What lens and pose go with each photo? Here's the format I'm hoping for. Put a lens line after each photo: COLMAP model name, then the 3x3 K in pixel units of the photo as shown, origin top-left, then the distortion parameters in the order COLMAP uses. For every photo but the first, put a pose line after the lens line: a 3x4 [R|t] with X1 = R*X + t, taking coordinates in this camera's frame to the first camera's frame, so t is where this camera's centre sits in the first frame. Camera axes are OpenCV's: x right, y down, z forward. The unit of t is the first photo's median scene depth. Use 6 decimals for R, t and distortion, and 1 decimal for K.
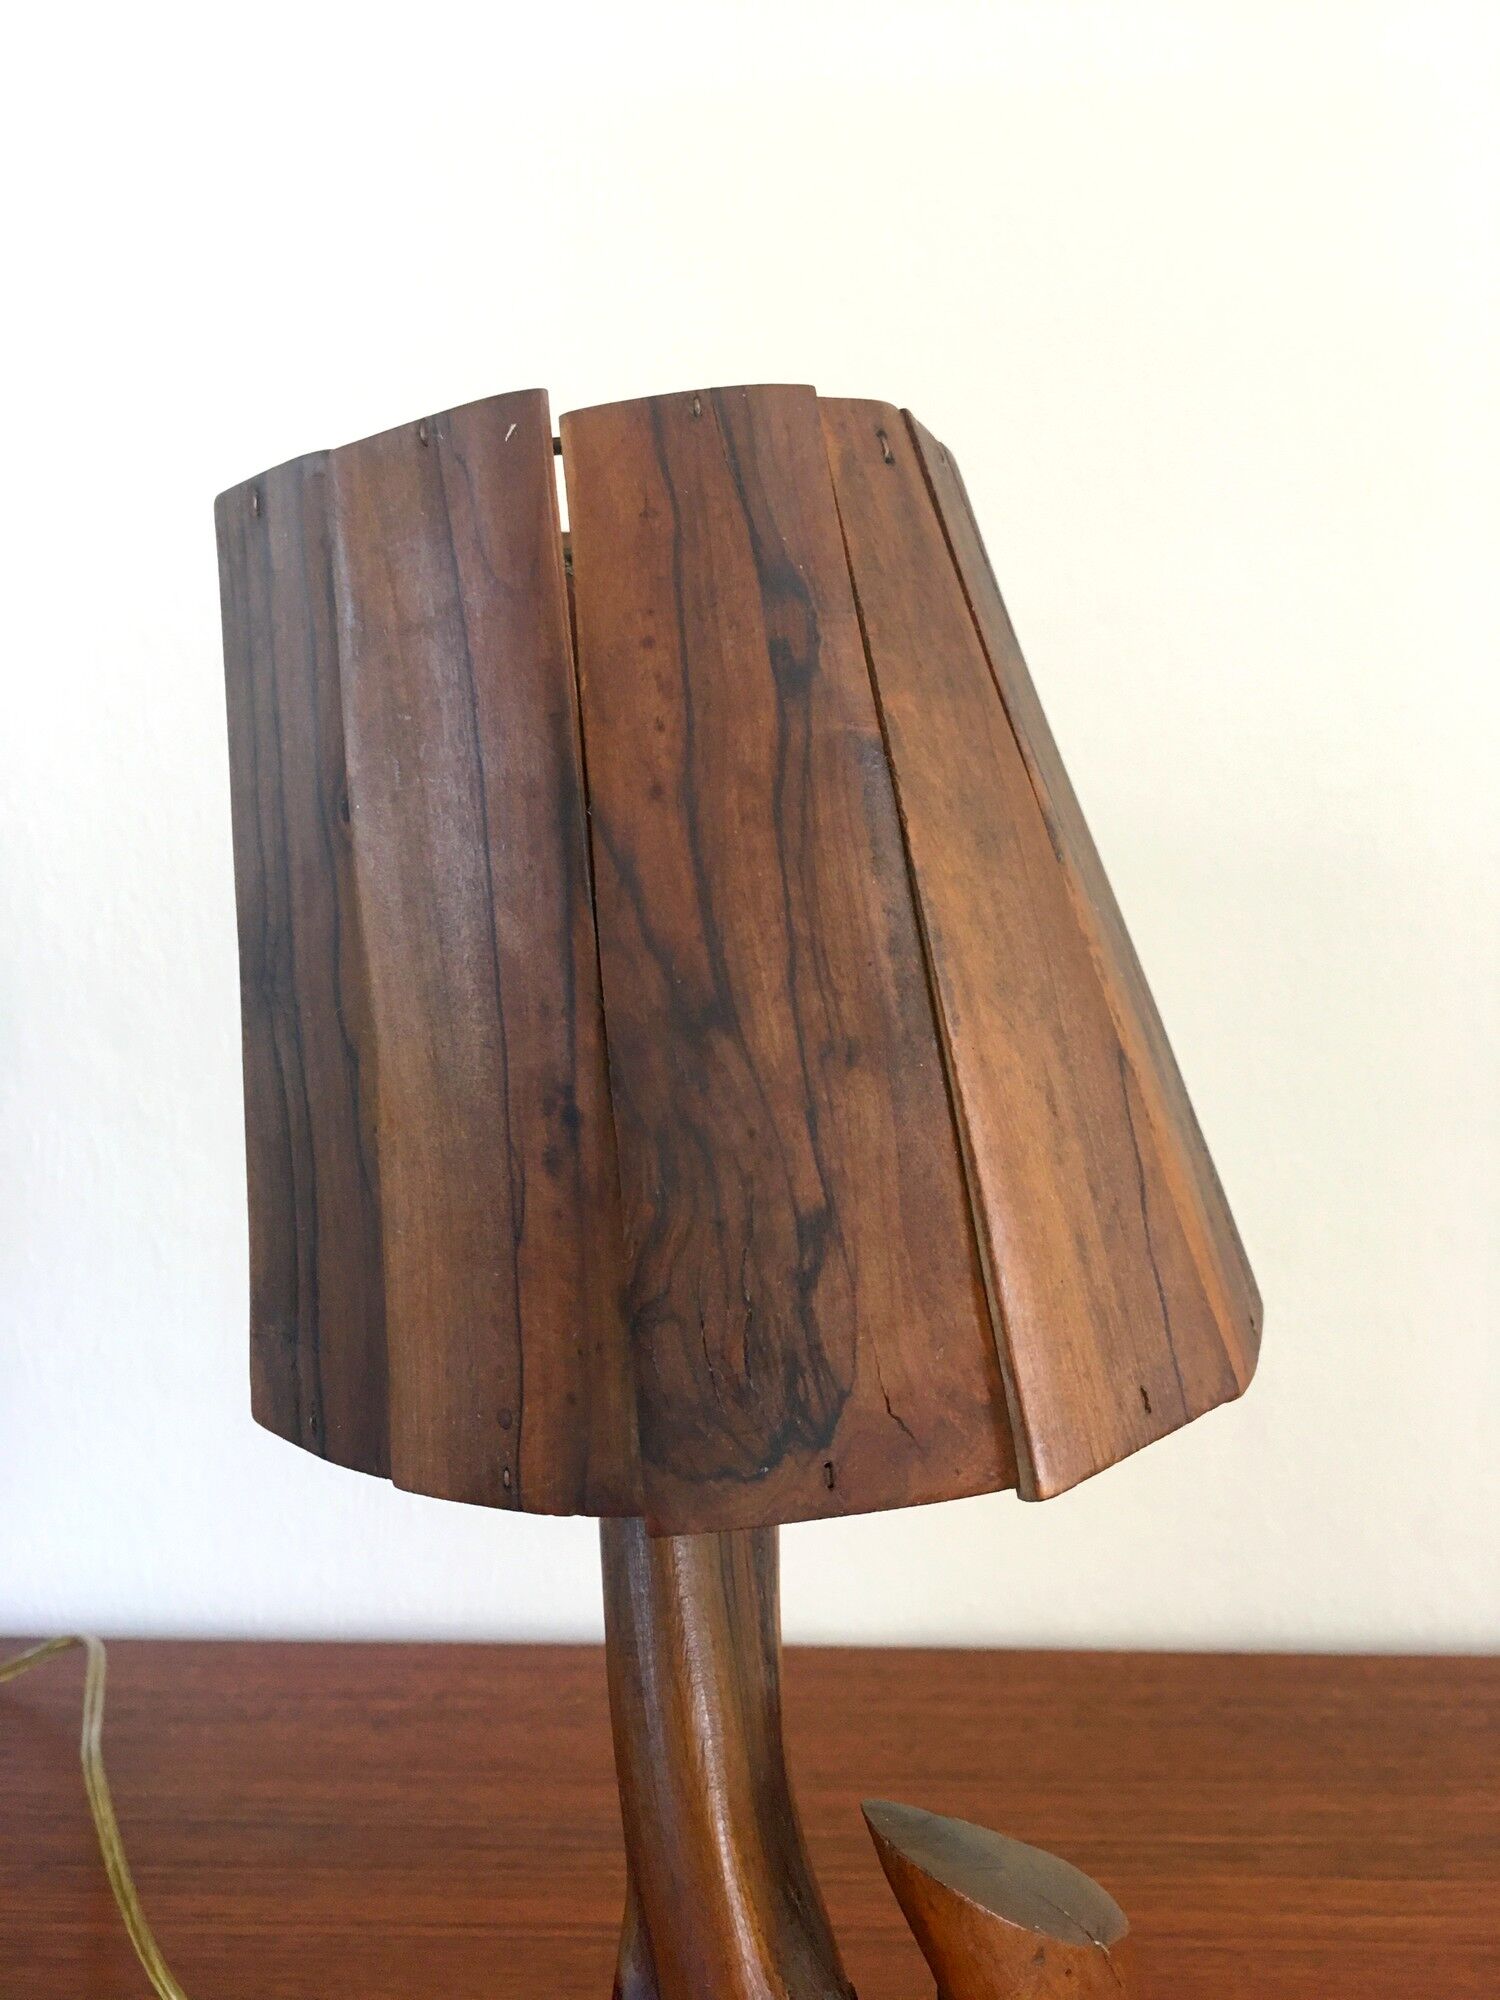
lens RADIAL K [[1780.3, 0, 755.3], [0, 1780.3, 1001.3], [0, 0, 1]] dist [0.062405, -0.123430]
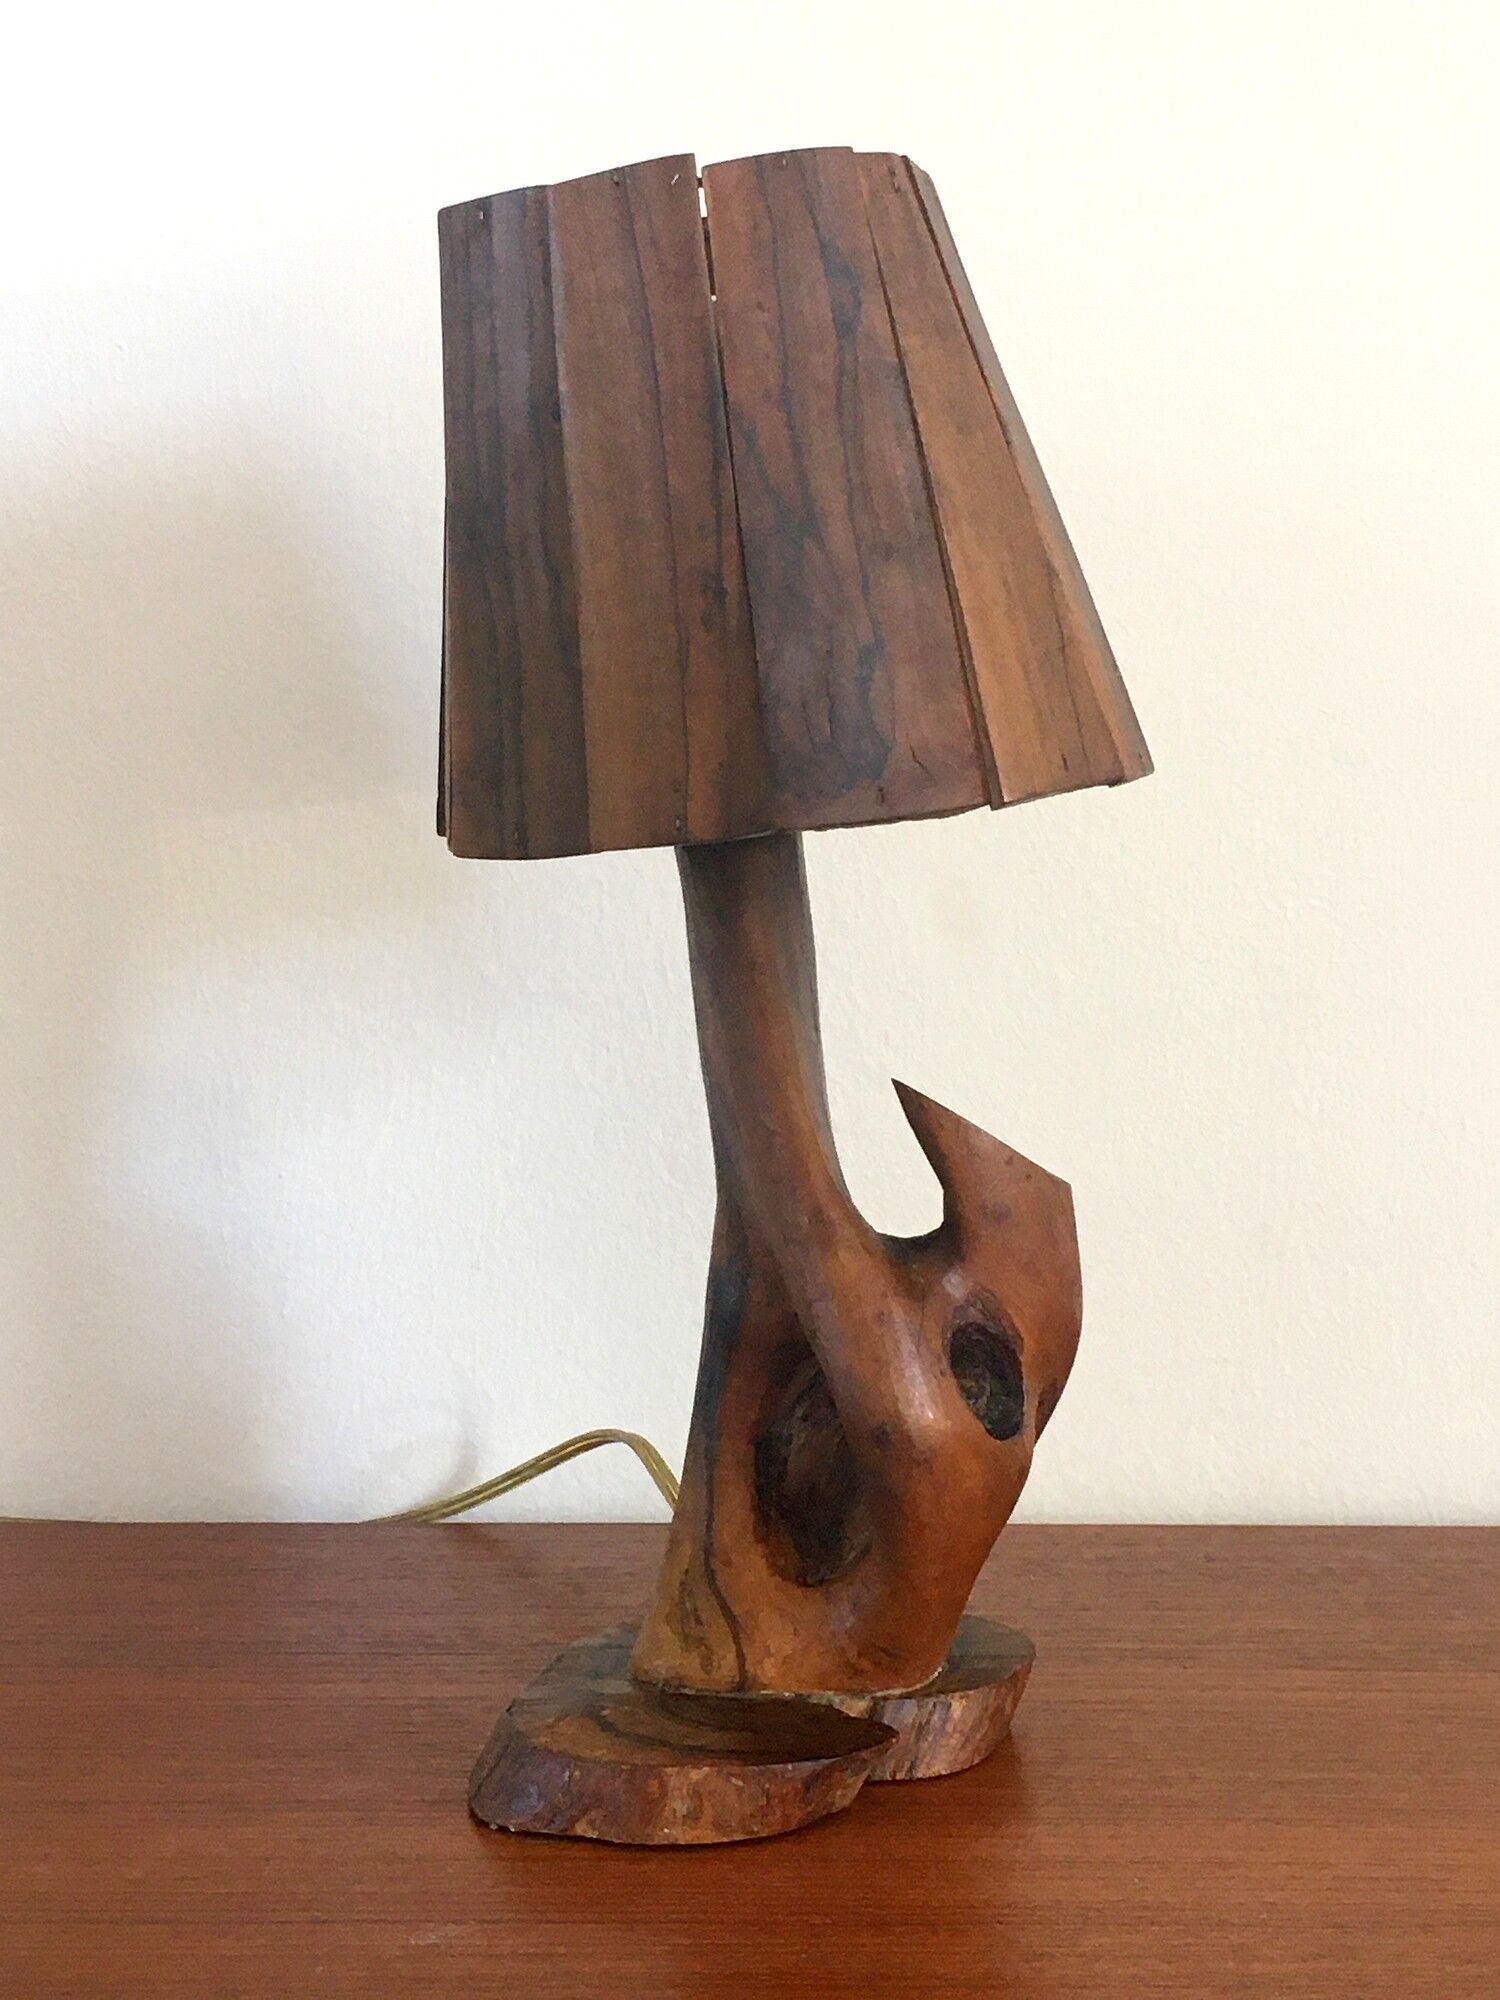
lens RADIAL K [[3331.3, 0, 748.8], [0, 3331.3, 997.9], [0, 0, 1]] dist [0.076128, 0.000000]
pose [[0.997177, -0.017671, 0.072979, -0.305816], [0.018297, 0.999801, -0.007920, 0.462133], [-0.072825, 0.009233, 0.997302, -2.069174]]
